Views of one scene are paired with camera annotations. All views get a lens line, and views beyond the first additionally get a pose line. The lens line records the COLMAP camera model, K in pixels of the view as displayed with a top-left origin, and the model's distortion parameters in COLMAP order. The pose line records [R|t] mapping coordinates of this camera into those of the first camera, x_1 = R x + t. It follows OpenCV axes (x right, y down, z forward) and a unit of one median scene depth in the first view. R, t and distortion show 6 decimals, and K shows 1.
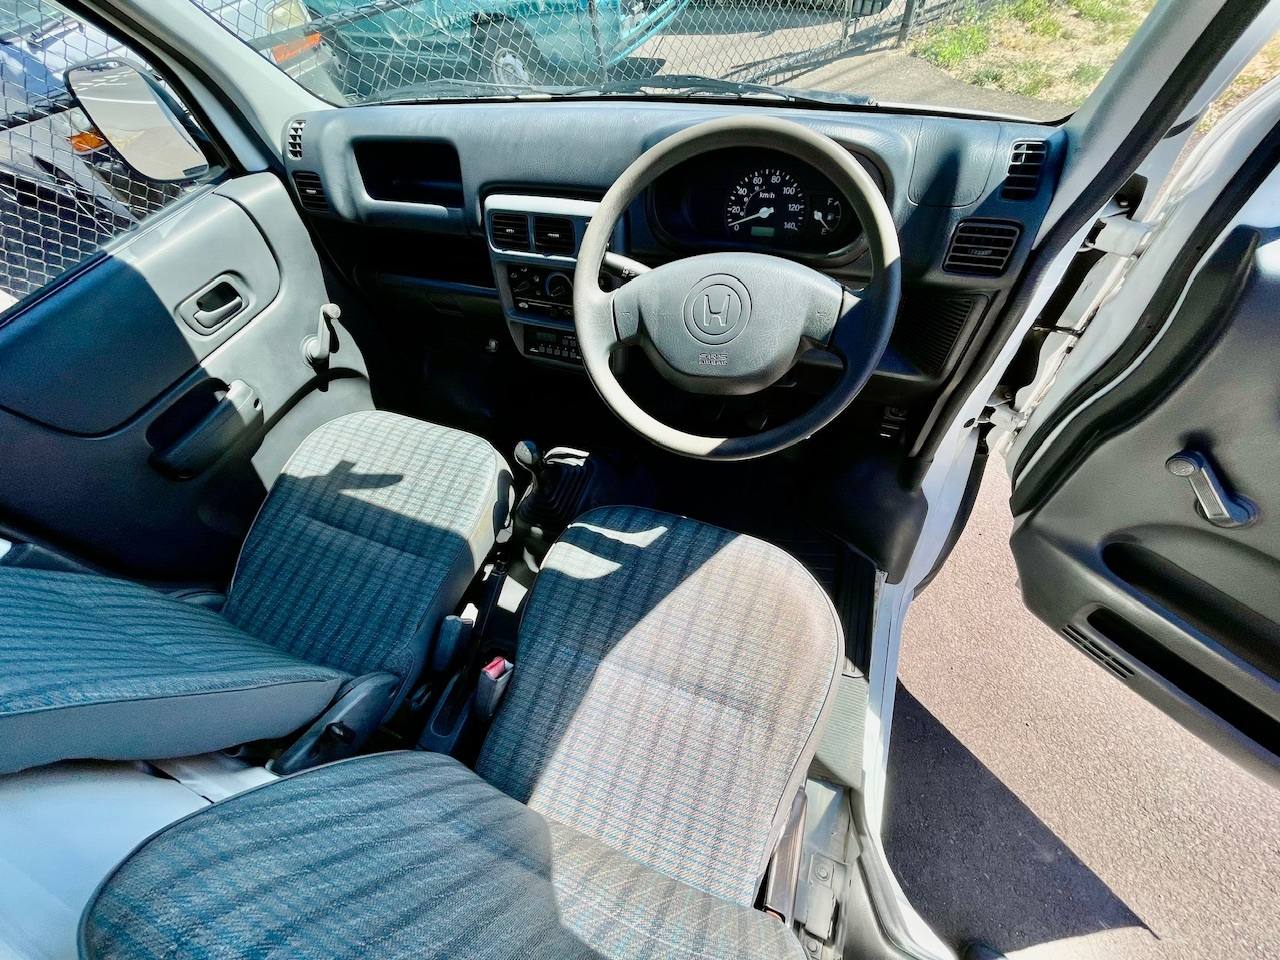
lens RADIAL K [[520.4, 0, 640.0], [0, 520.4, 480.0], [0, 0, 1]] dist [-0.001843, 0.000026]
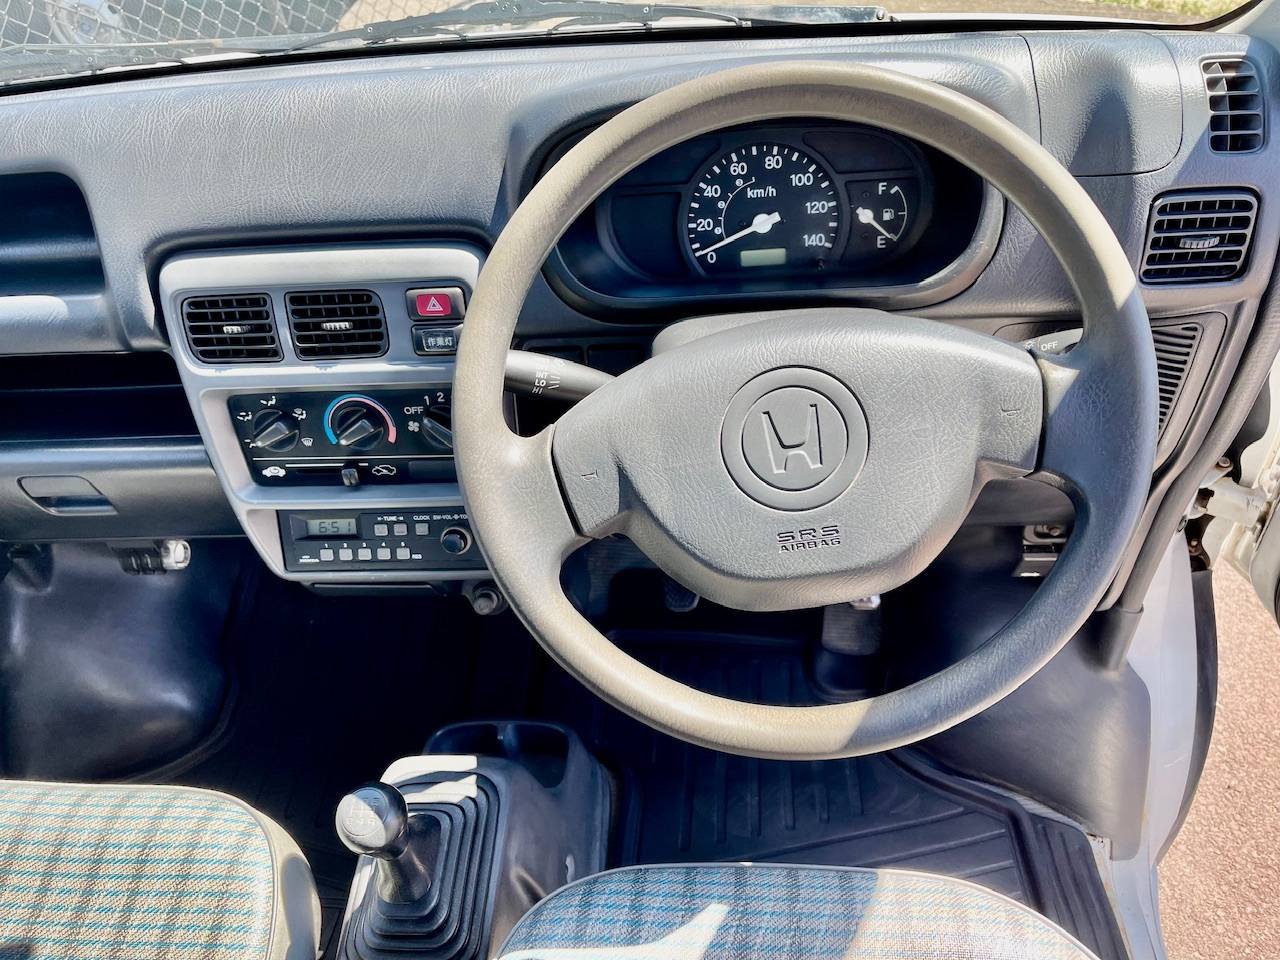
lens RADIAL K [[973.6, 0, 647.2], [0, 973.6, 480.6], [0, 0, 1]] dist [0.060550, -0.088480]
pose [[0.951343, -0.193095, 0.240126, -0.147747], [0.236968, 0.956601, -0.169590, -0.131183], [-0.196958, 0.218241, 0.955813, 0.150394]]
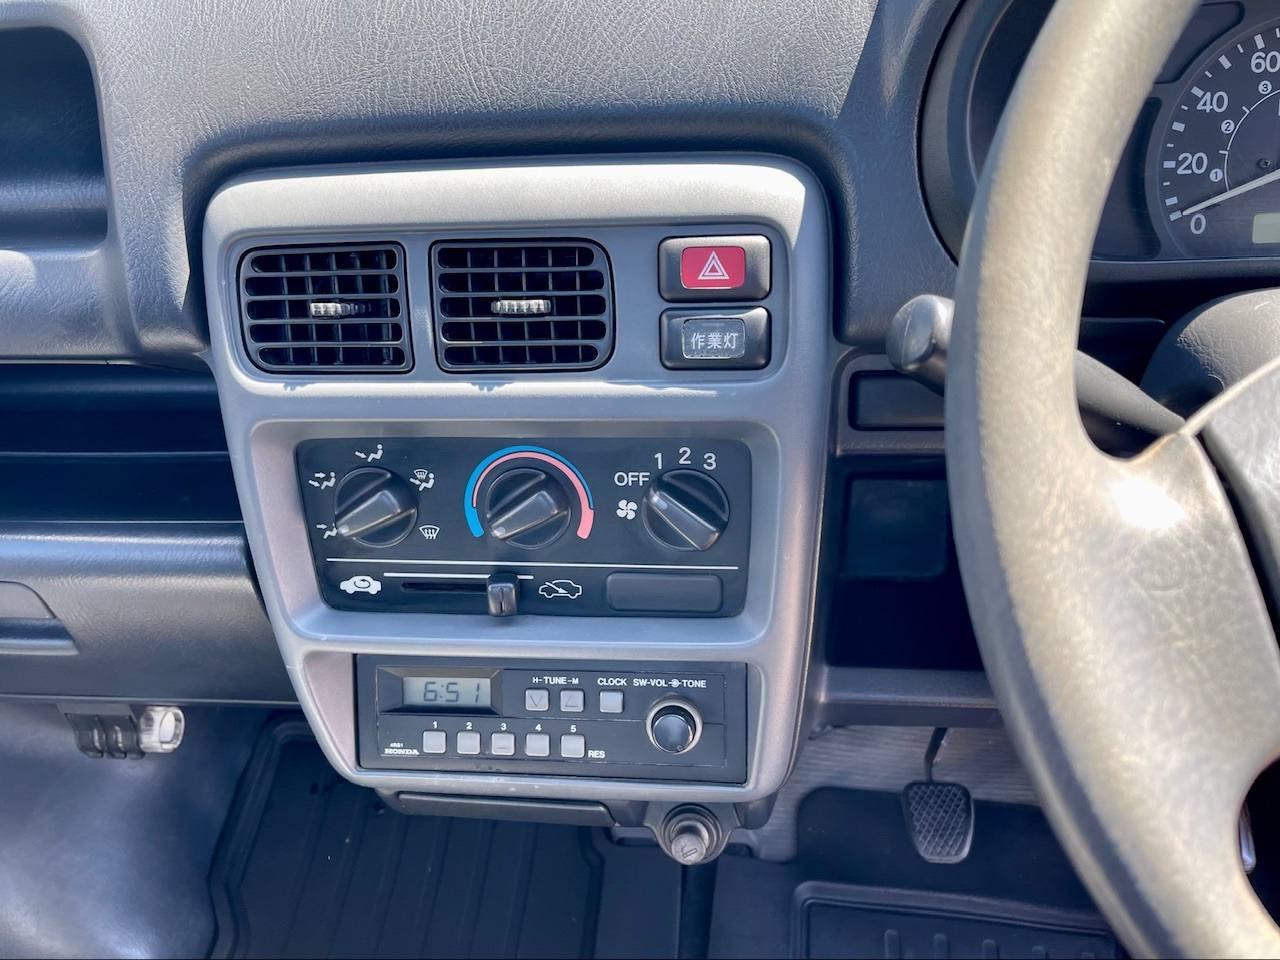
lens RADIAL K [[1076.1, 0, 660.5], [0, 1076.1, 485.6], [0, 0, 1]] dist [0.079208, -0.120443]
pose [[0.964726, -0.107378, 0.240360, -0.250155], [0.186126, 0.923903, -0.334305, -0.217611], [-0.186172, 0.367250, 0.911300, 0.583473]]
